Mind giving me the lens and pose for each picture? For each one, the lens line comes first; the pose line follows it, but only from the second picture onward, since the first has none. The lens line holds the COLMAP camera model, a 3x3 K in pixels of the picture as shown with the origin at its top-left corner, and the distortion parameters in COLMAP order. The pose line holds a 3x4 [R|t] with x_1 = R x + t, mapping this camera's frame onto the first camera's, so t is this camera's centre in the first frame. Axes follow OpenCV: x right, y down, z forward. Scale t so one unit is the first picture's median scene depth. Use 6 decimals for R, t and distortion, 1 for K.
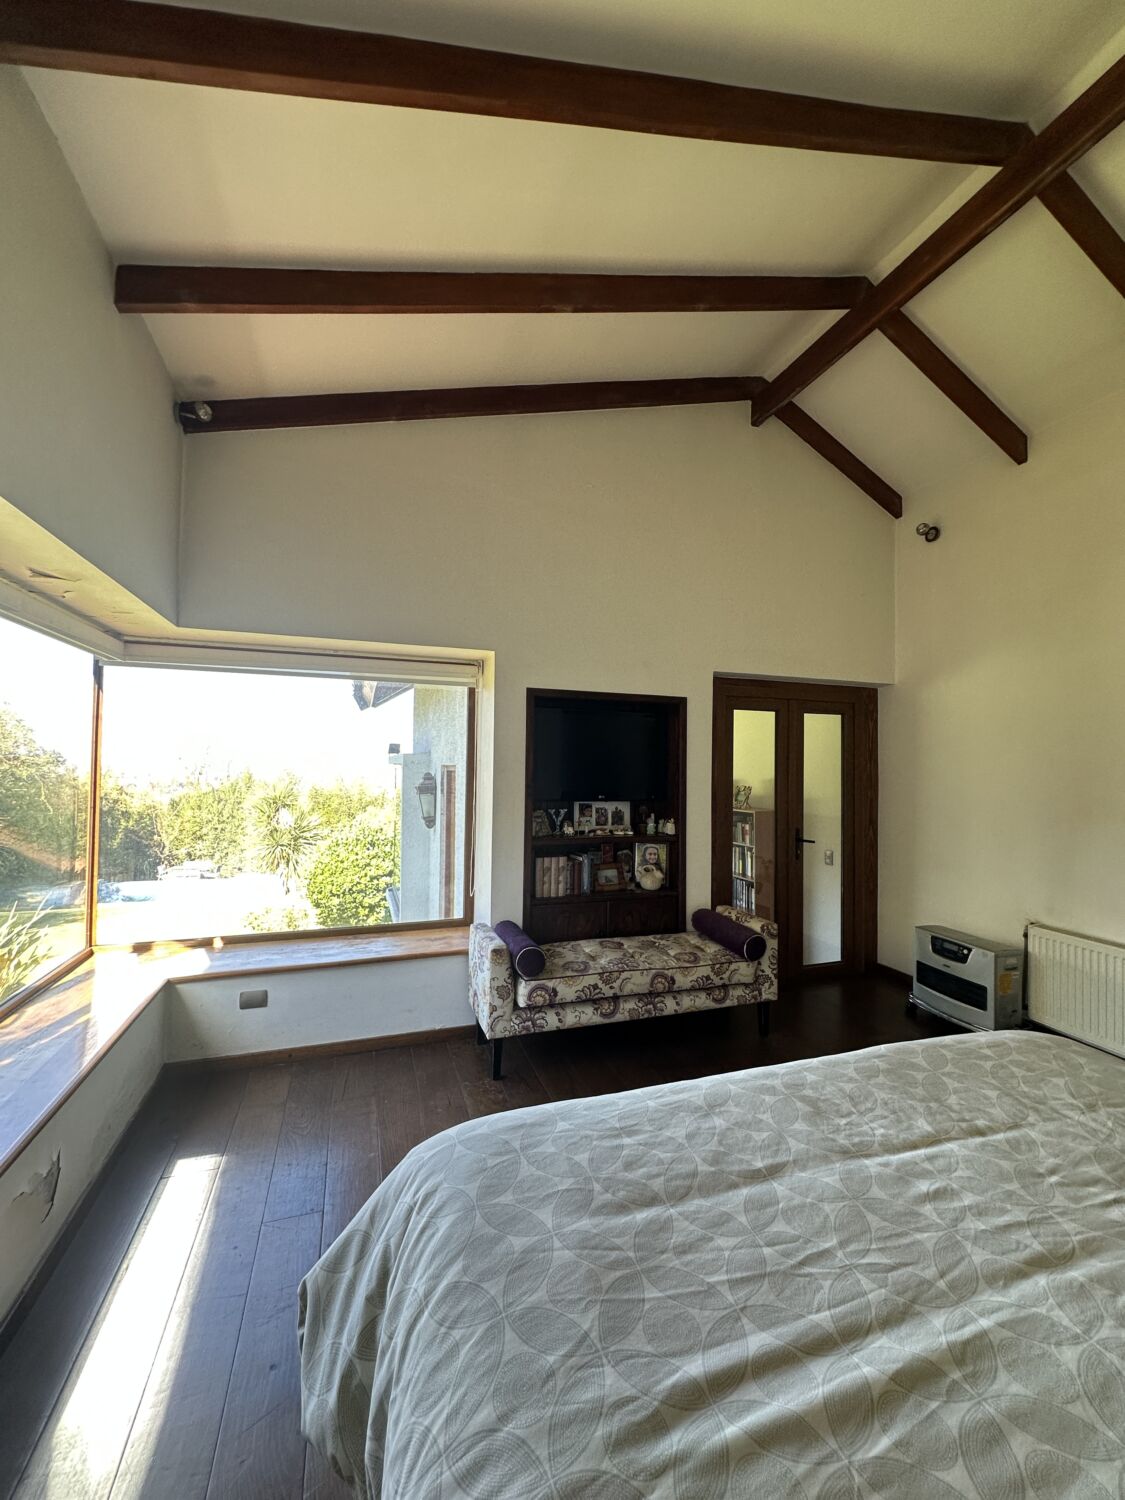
lens RADIAL K [[595.6, 0, 560.5], [0, 595.6, 746.7], [0, 0, 1]] dist [-0.001553, 0.000881]
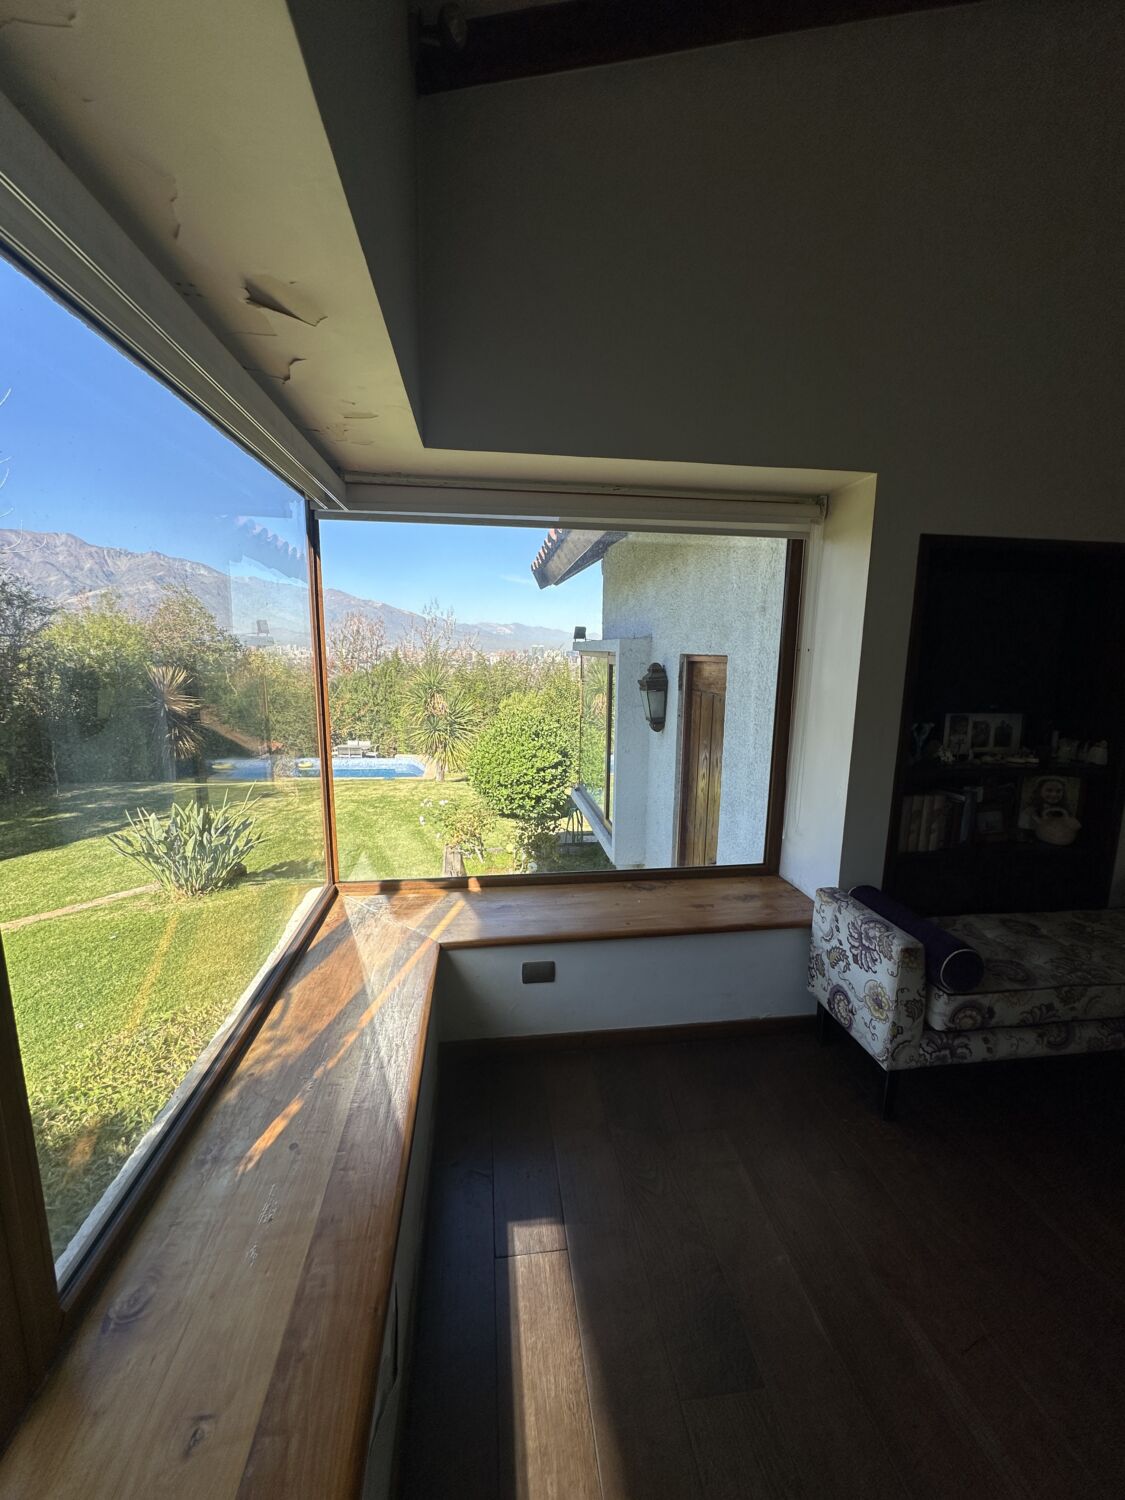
lens RADIAL K [[595.6, 0, 561.2], [0, 595.6, 747.1], [0, 0, 1]] dist [-0.001553, 0.000881]
pose [[0.980132, 0.031778, -0.195784, -0.282211], [0.006743, 0.981173, 0.193012, -0.002472], [0.198232, -0.190497, 0.961465, 0.267201]]
